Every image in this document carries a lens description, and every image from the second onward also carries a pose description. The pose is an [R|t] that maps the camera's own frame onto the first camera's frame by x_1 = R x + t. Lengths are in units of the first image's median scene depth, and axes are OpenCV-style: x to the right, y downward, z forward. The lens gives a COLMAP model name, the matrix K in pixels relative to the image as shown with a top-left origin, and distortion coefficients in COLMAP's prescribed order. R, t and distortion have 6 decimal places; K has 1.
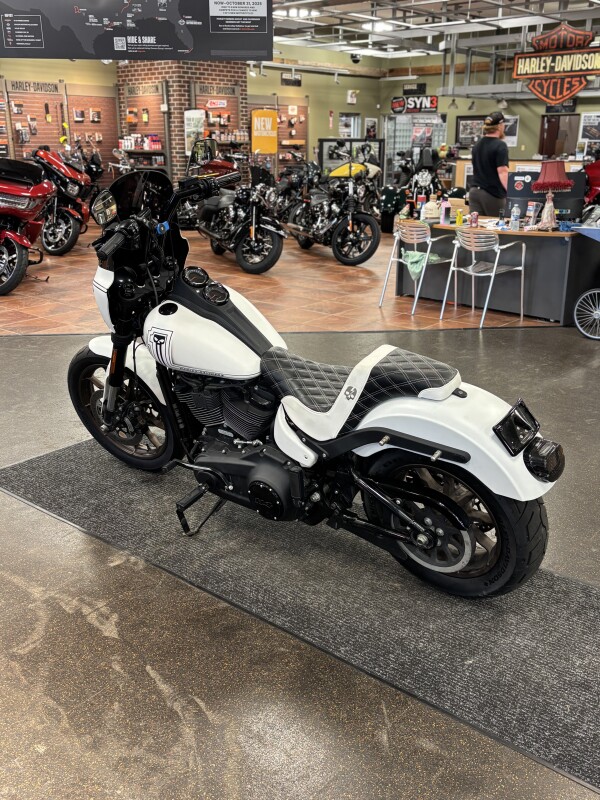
lens RADIAL K [[770.1, 0, 297.8], [0, 770.1, 400.0], [0, 0, 1]] dist [0.004889, 0.000000]
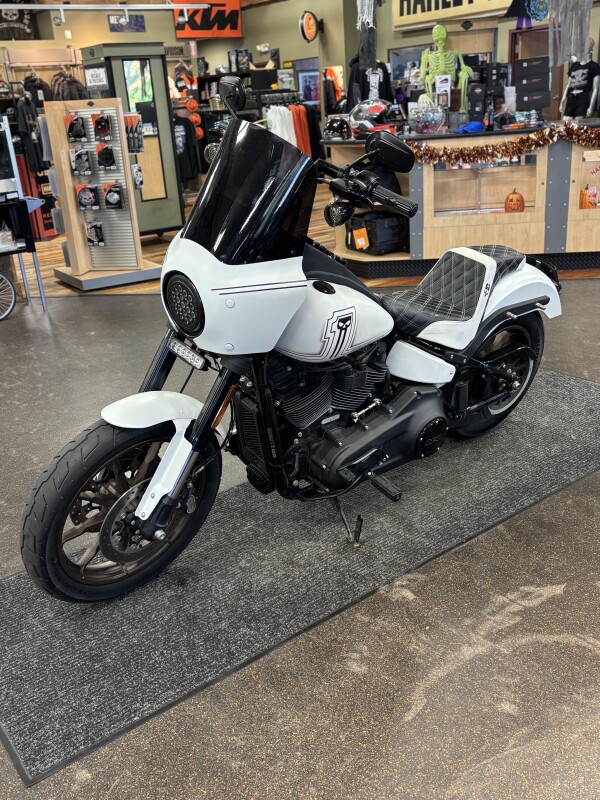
lens RADIAL K [[770.1, 0, 297.9], [0, 770.1, 399.5], [0, 0, 1]] dist [0.004889, 0.000000]
pose [[0.232238, -0.372061, 0.898686, -0.966027], [0.375864, 0.886503, 0.269887, -0.248731], [-0.897102, 0.275105, 0.345724, 0.801134]]
